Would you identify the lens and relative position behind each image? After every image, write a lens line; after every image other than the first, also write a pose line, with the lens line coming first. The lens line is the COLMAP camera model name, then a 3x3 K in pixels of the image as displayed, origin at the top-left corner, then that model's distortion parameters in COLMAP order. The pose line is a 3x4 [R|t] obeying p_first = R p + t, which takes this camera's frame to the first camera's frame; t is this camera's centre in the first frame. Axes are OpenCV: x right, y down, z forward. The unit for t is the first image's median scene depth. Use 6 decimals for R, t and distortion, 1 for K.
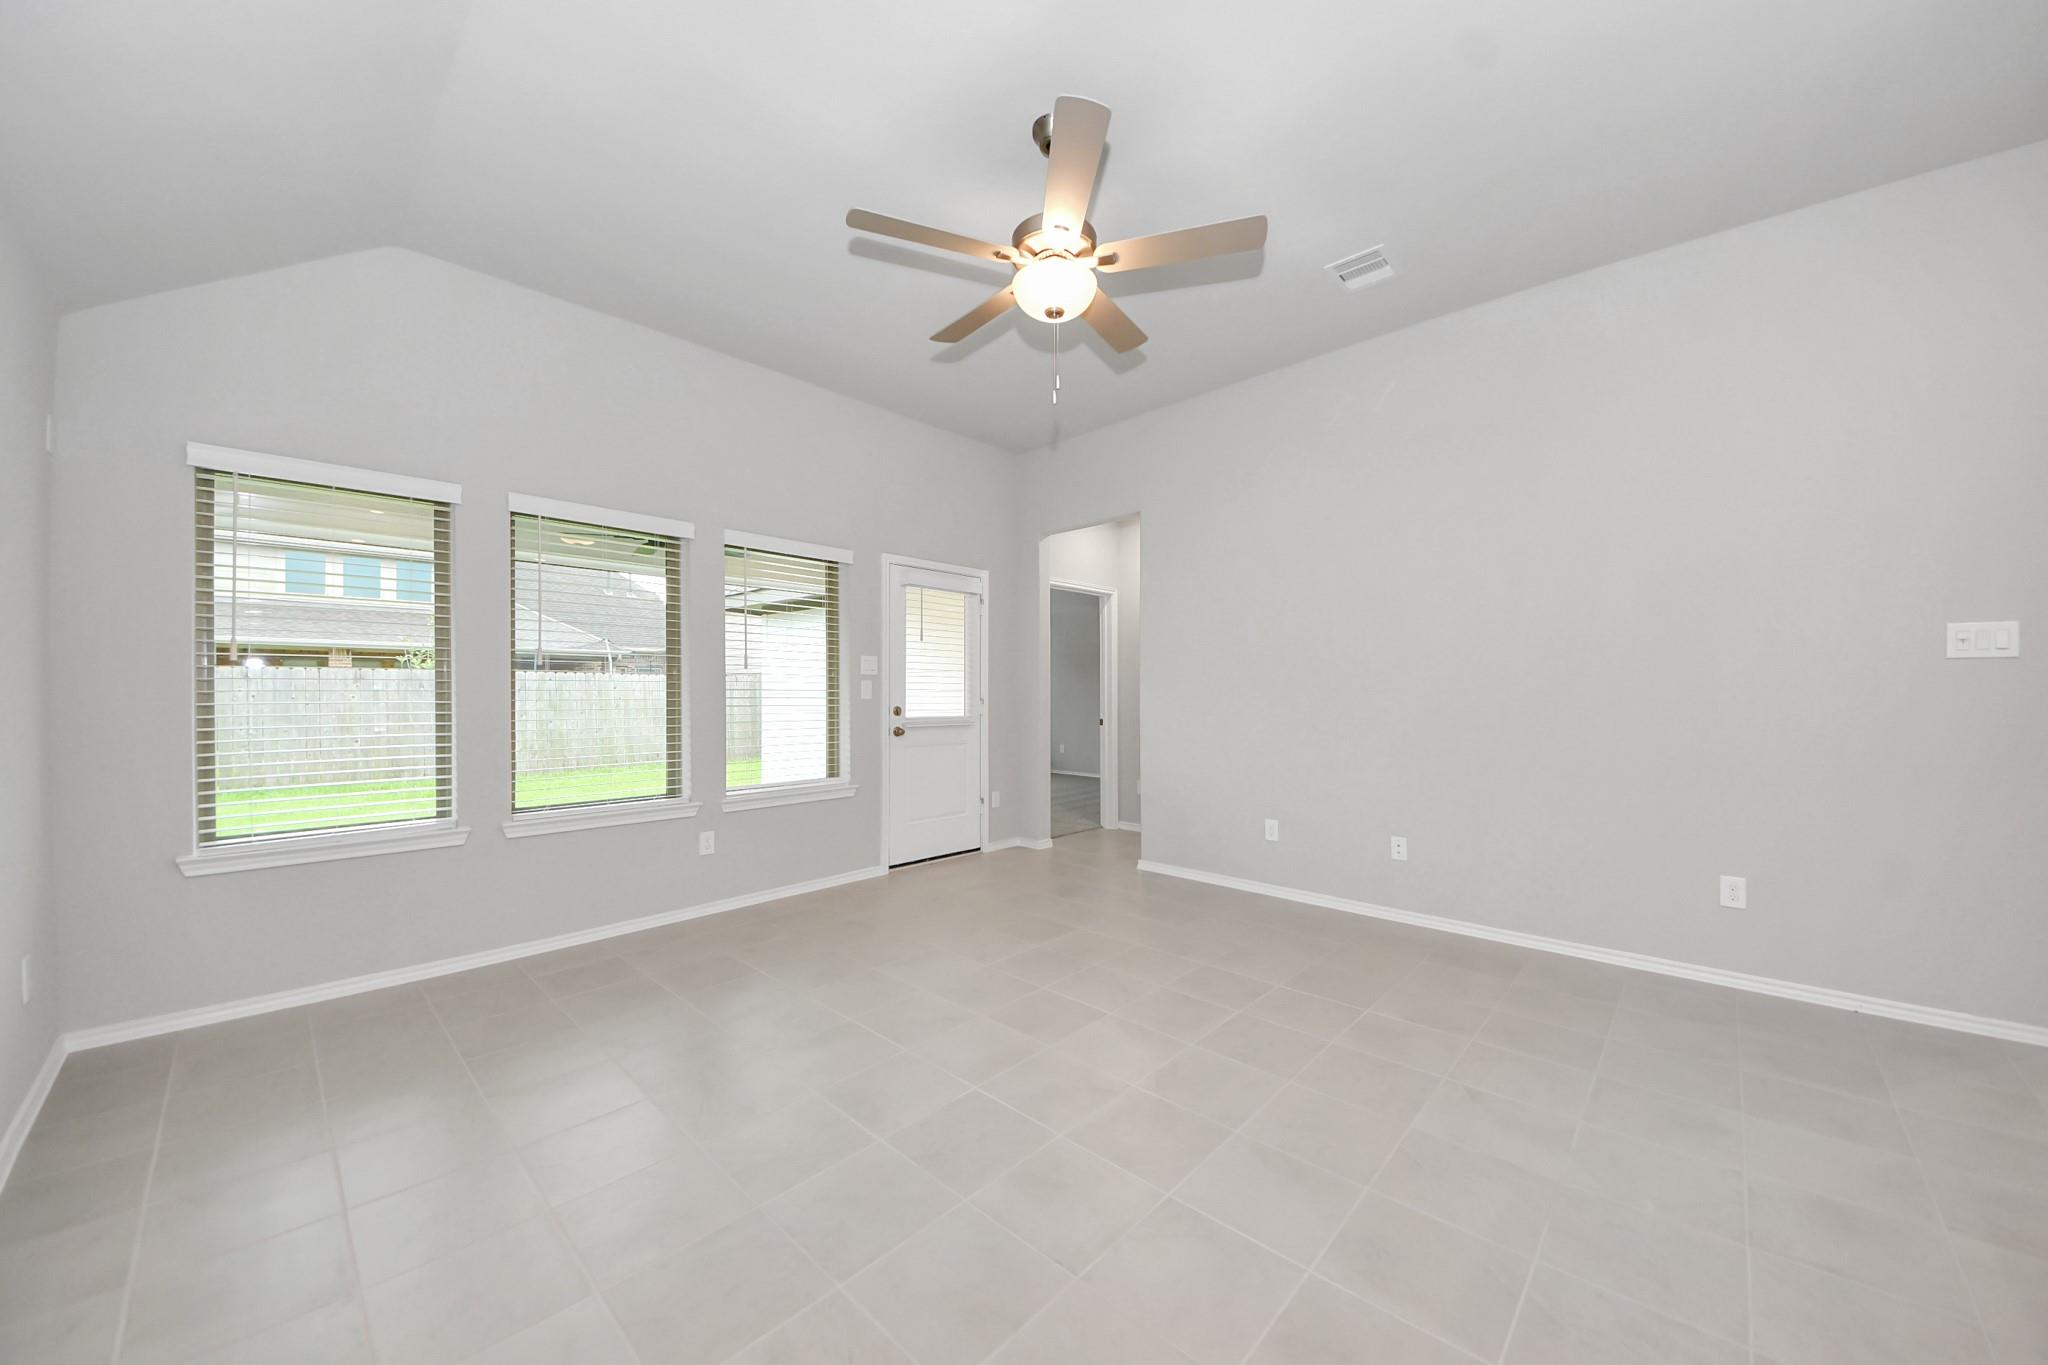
lens RADIAL K [[738.2, 0, 1057.8], [0, 738.2, 700.4], [0, 0, 1]] dist [-0.000424, -0.005529]
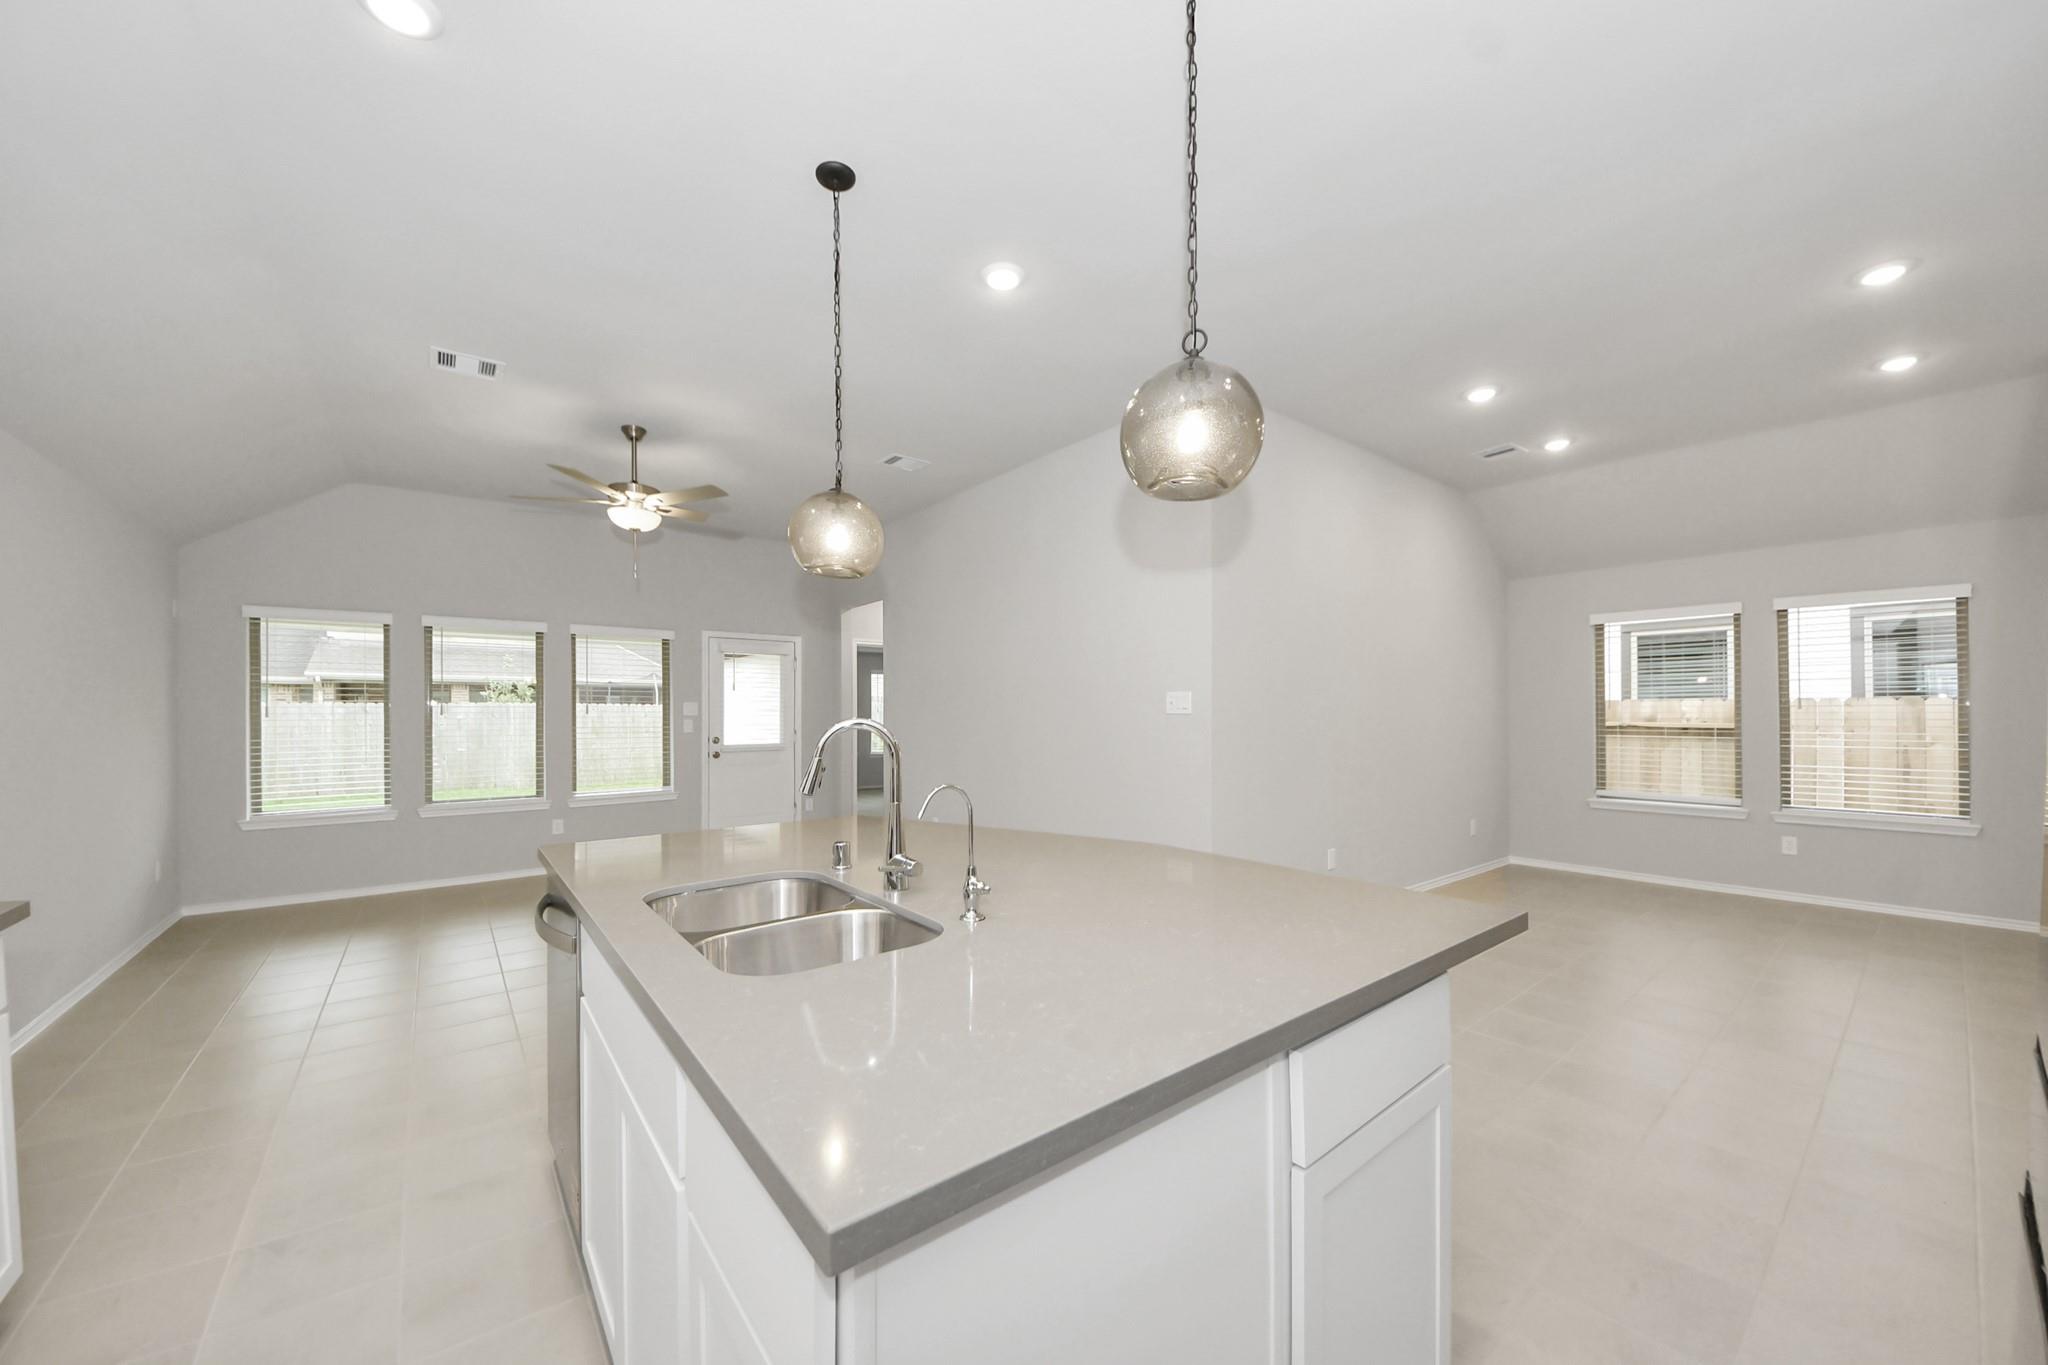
lens RADIAL K [[738.2, 0, 1058.1], [0, 738.2, 715.5], [0, 0, 1]] dist [-0.000424, -0.005529]
pose [[0.988997, -0.003011, -0.147902, 0.652346], [0.002536, 0.999991, -0.003405, -0.027097], [0.147911, 0.002993, 0.988996, -0.316088]]
